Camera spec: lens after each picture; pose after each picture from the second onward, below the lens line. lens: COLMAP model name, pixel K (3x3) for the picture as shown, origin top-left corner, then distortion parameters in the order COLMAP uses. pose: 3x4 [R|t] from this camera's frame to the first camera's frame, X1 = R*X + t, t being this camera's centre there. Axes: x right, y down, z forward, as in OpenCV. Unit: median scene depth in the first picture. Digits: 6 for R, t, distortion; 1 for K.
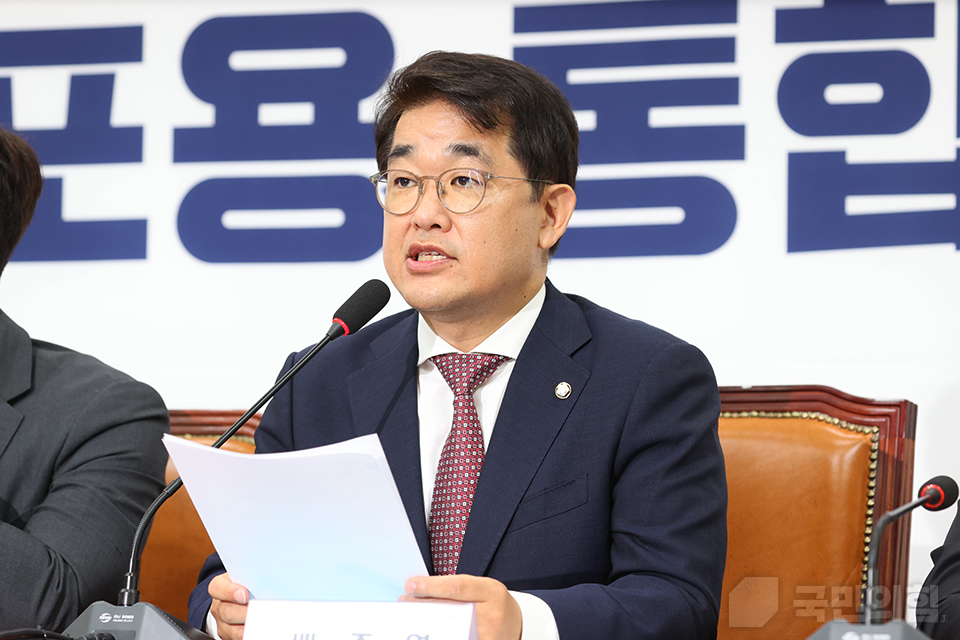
lens RADIAL K [[3618.8, 0, 484.2], [0, 3618.8, 320.7], [0, 0, 1]] dist [-0.314842, 0.000000]
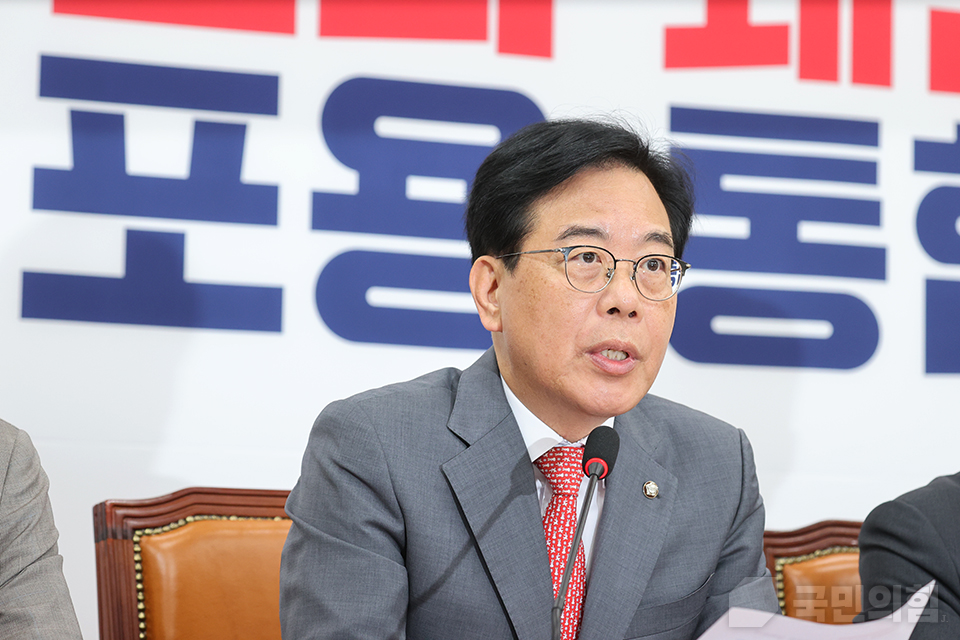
lens RADIAL K [[3740.5, 0, 483.5], [0, 3740.5, 319.0], [0, 0, 1]] dist [0.162798, 0.000000]
pose [[0.761998, 0.063878, 0.644422, -0.681667], [-0.062788, 0.997722, -0.024656, -0.000044], [-0.644529, -0.021674, 0.764273, 0.244356]]
